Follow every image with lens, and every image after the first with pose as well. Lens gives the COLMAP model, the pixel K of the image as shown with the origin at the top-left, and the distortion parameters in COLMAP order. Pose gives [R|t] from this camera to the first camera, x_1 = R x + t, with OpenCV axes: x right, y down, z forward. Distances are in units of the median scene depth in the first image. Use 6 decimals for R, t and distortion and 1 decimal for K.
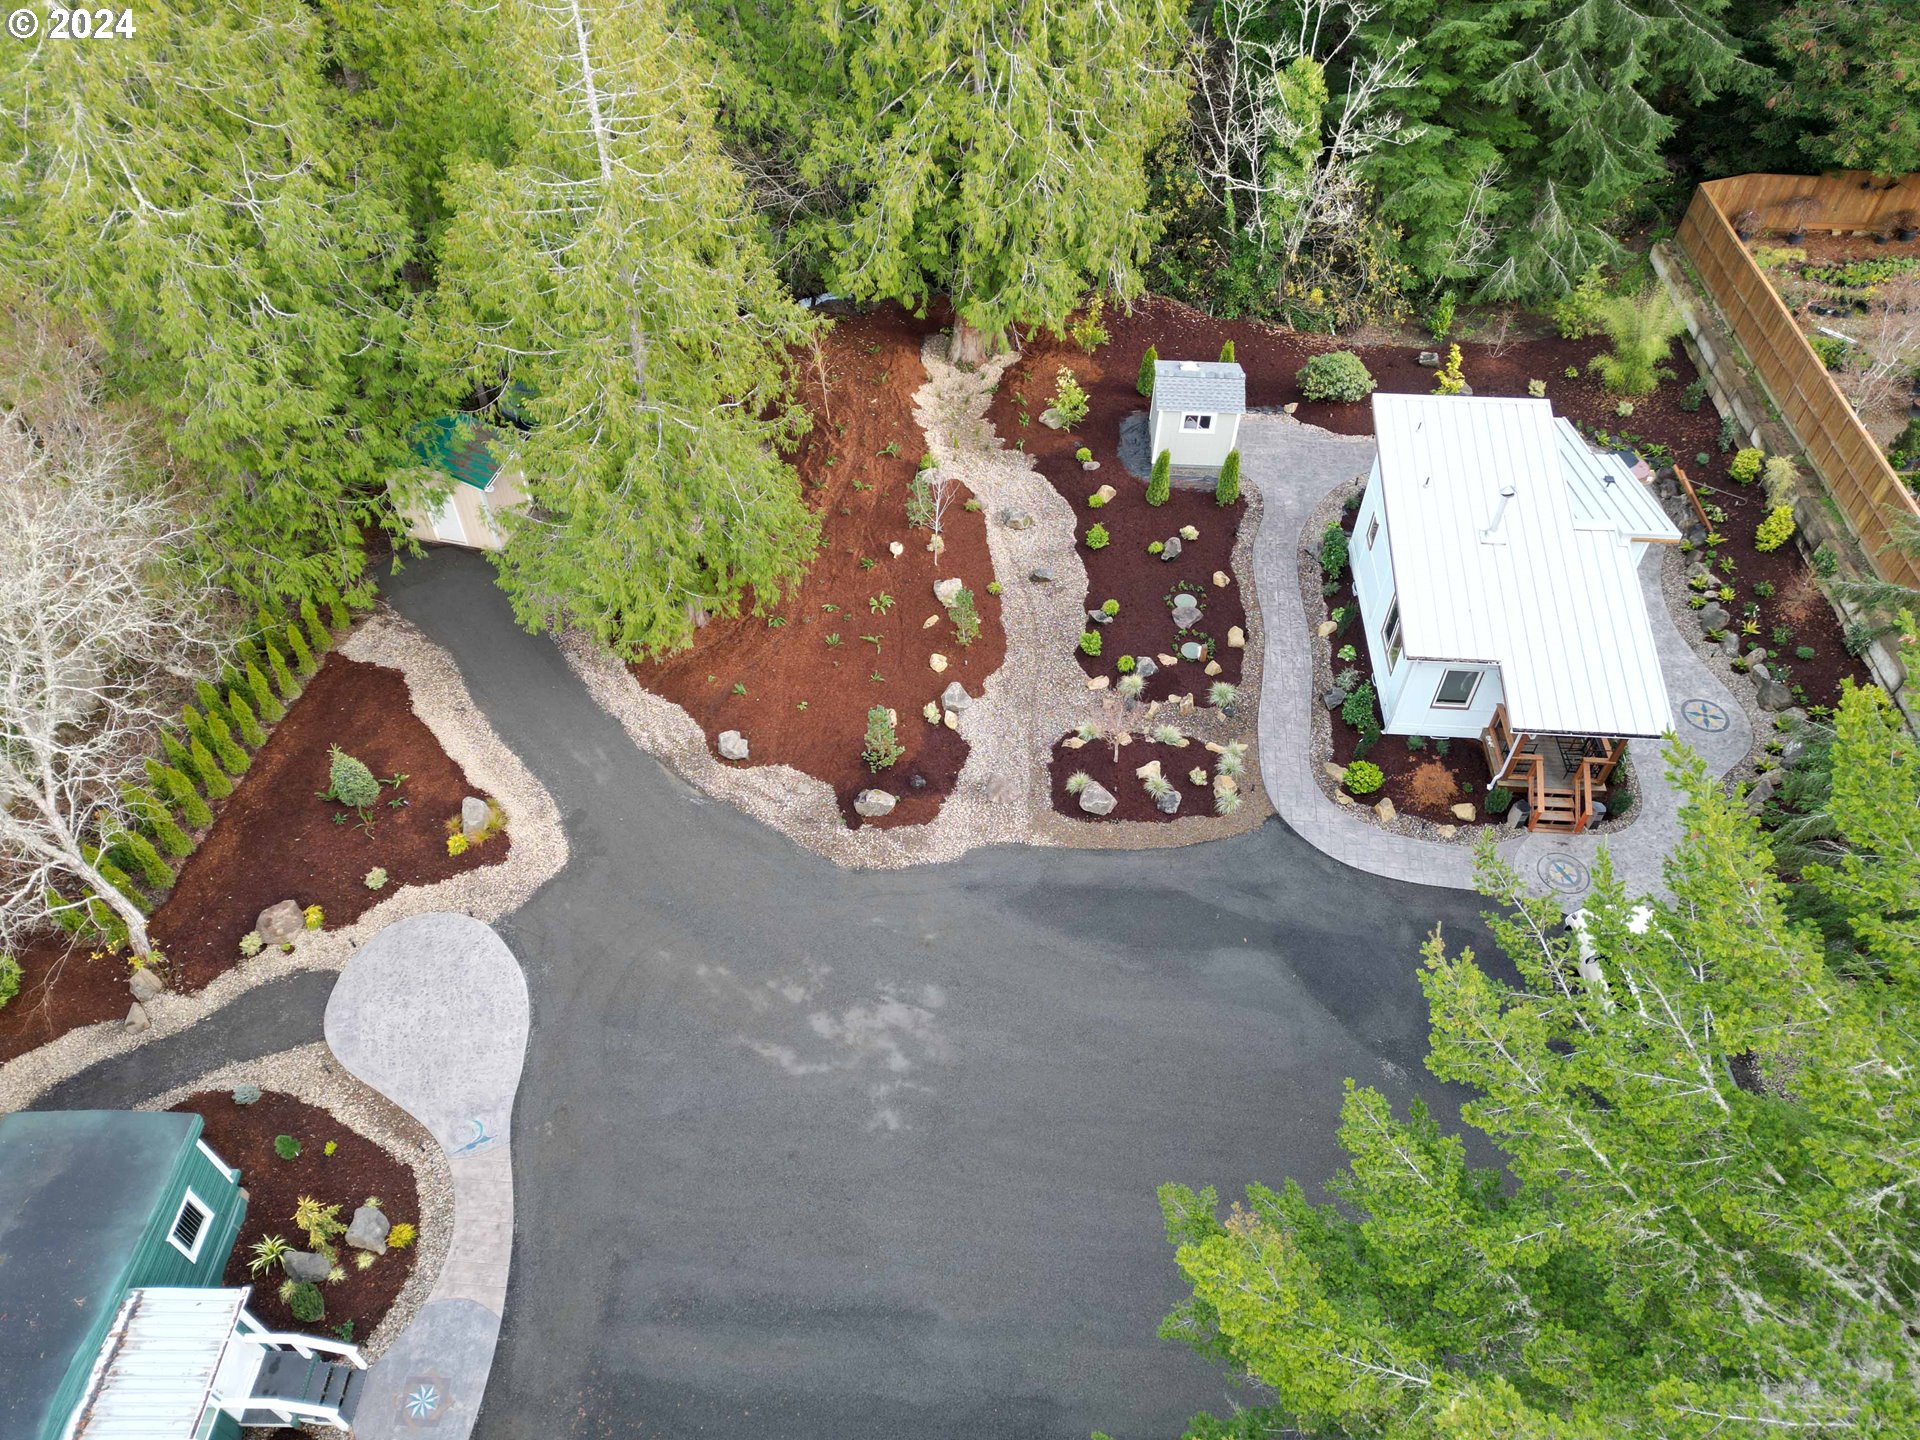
lens RADIAL K [[1334.9, 0, 963.9], [0, 1334.9, 721.1], [0, 0, 1]] dist [0.074985, -0.045663]
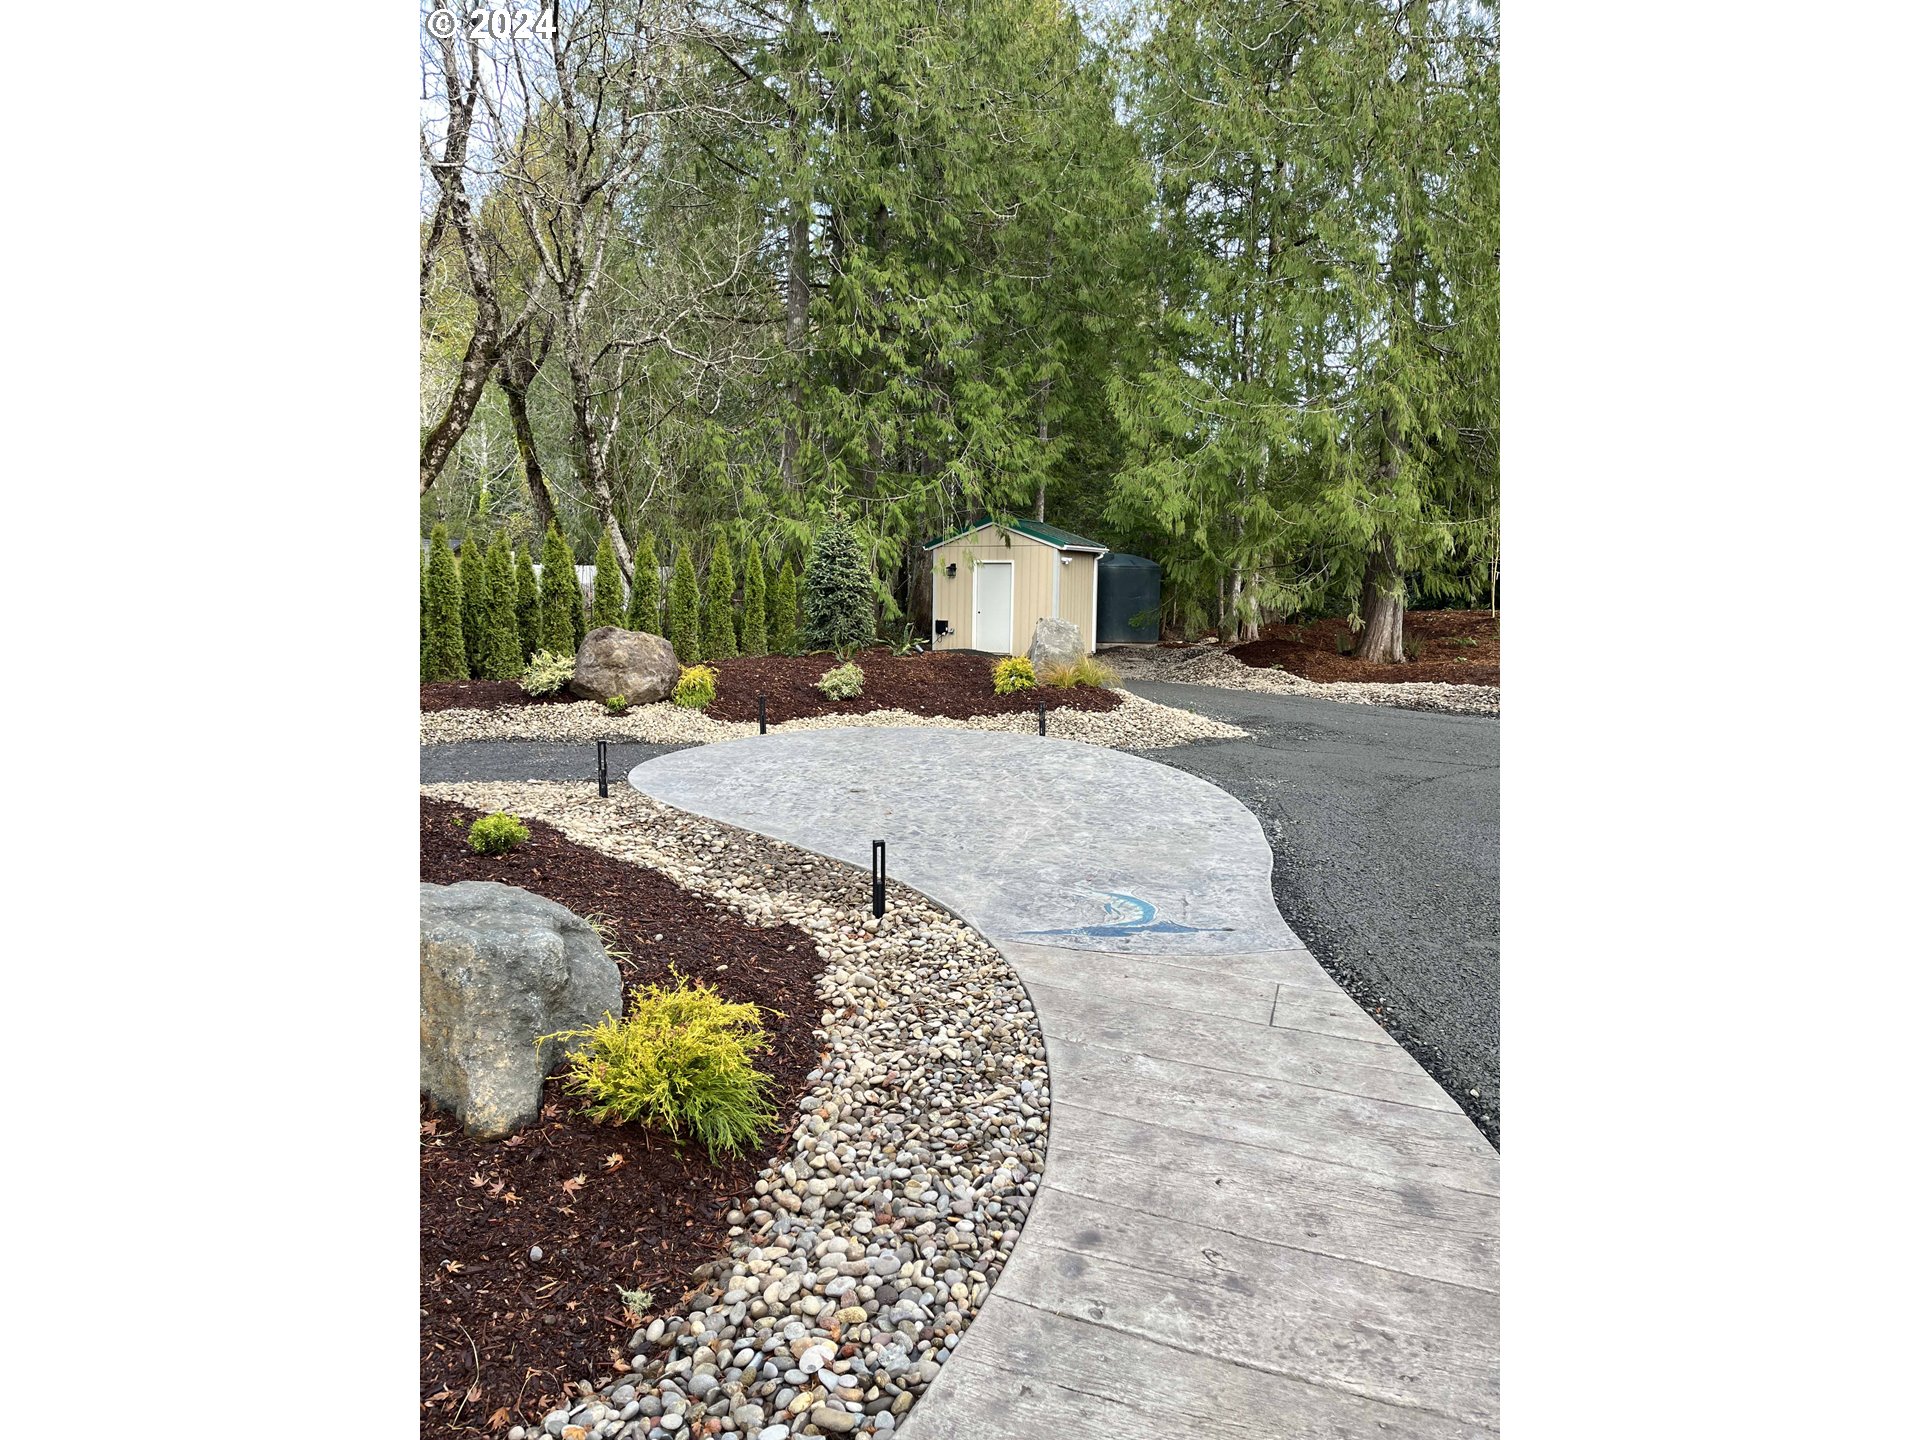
lens RADIAL K [[1091.4, 0, 964.0], [0, 1091.4, 730.0], [0, 0, 1]] dist [0.006874, 0.000310]
pose [[0.963120, 0.028351, -0.267574, -0.282256], [-0.194945, 0.758953, -0.621278, 0.320224], [0.185462, 0.650528, 0.736490, 0.710453]]
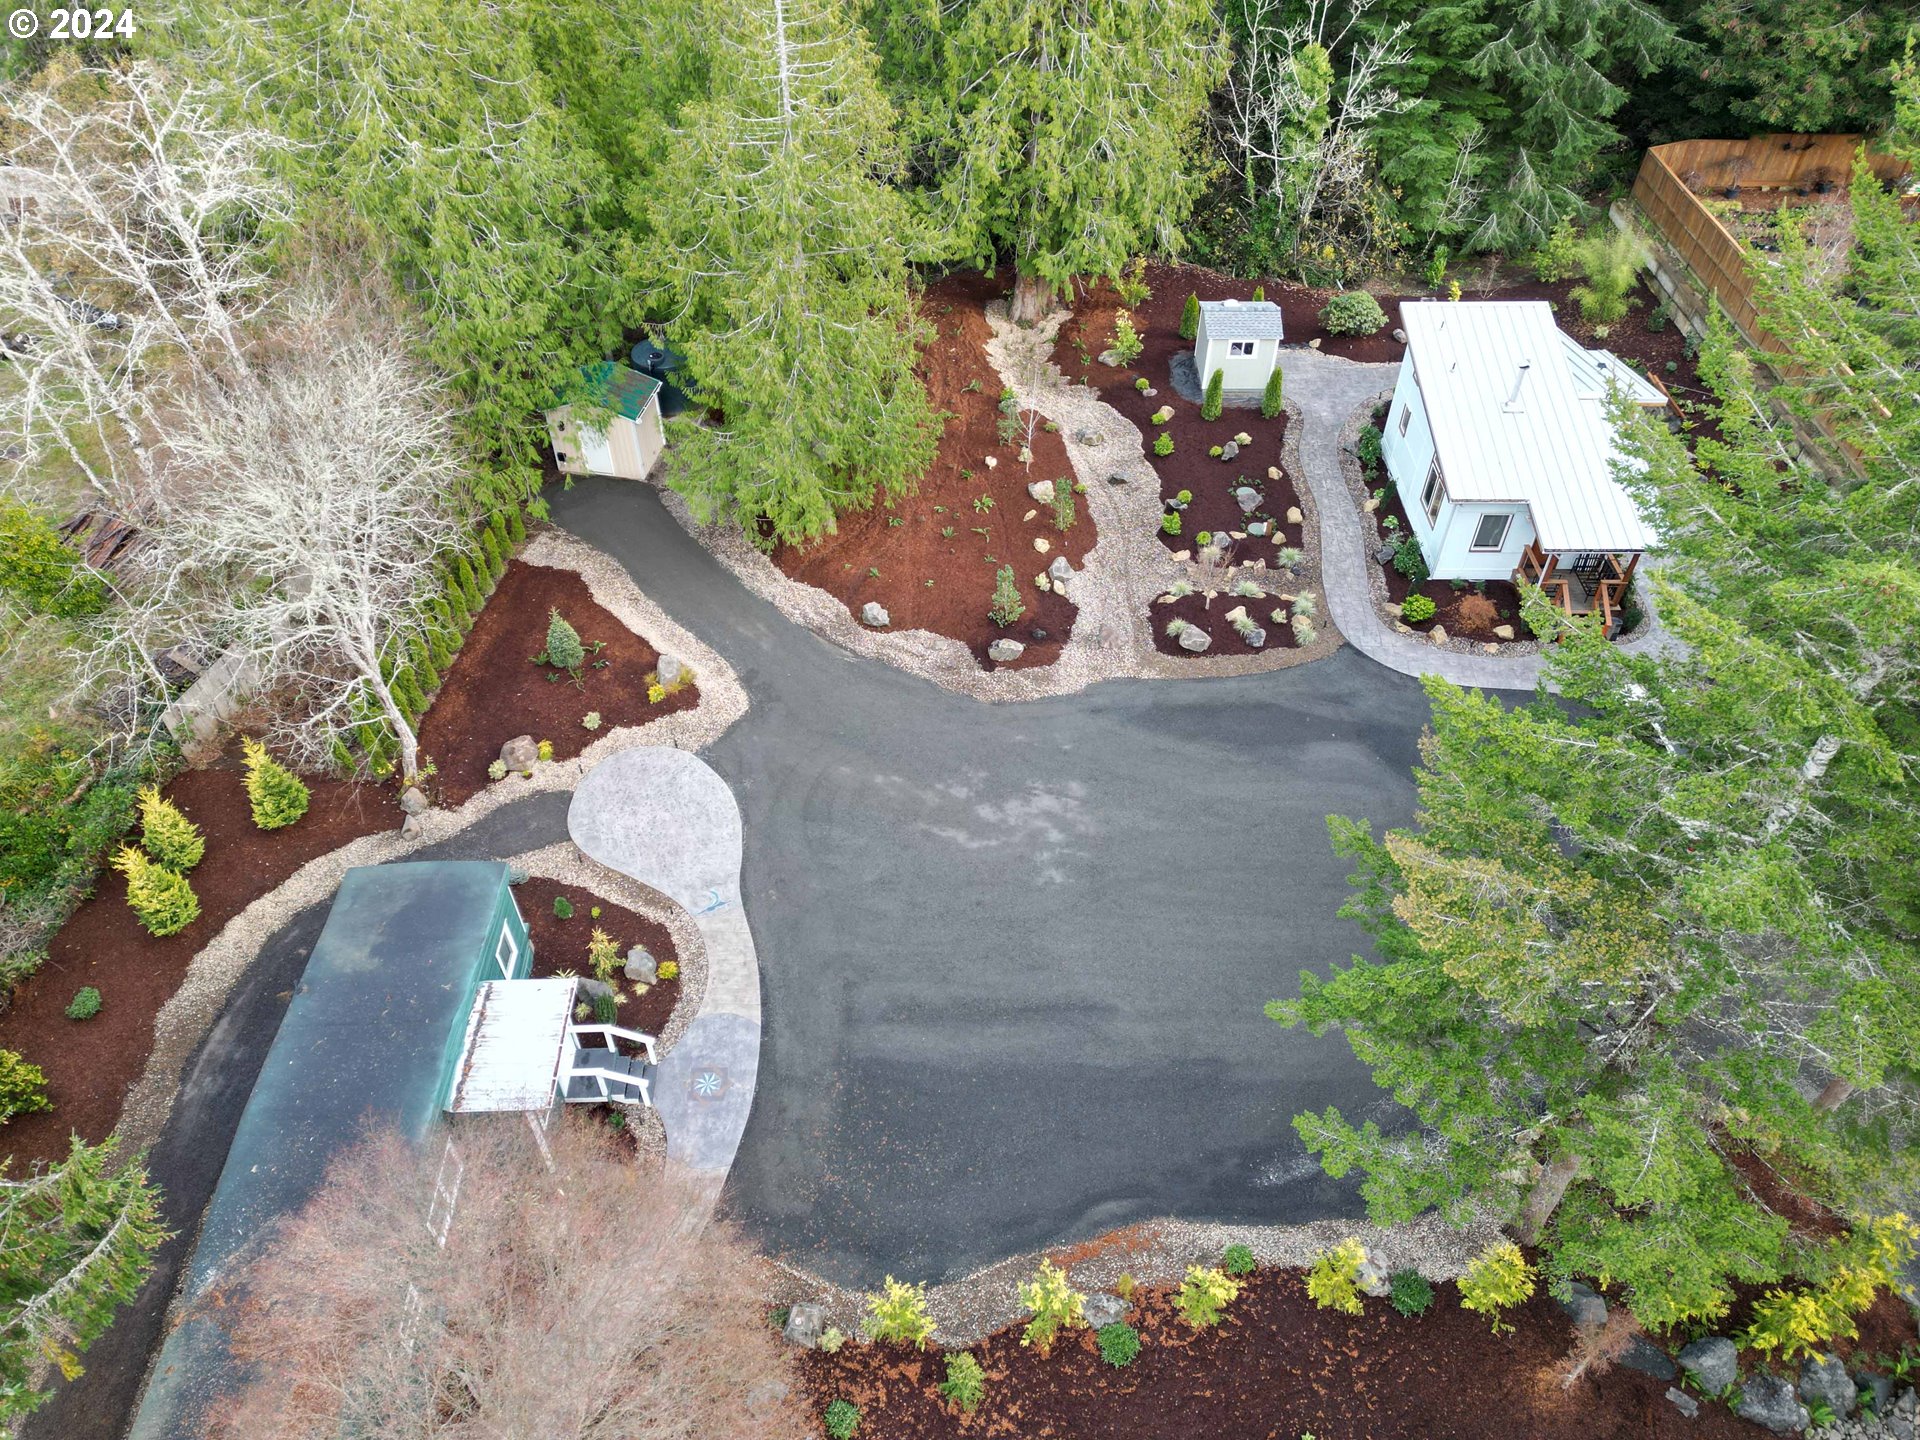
lens RADIAL K [[1334.9, 0, 966.8], [0, 1334.9, 721.9], [0, 0, 1]] dist [0.074985, -0.045663]
pose [[0.998568, -0.041563, 0.033681, -0.139971], [0.043342, 0.997604, -0.053929, 0.182483], [-0.031359, 0.055311, 0.997977, -0.162092]]
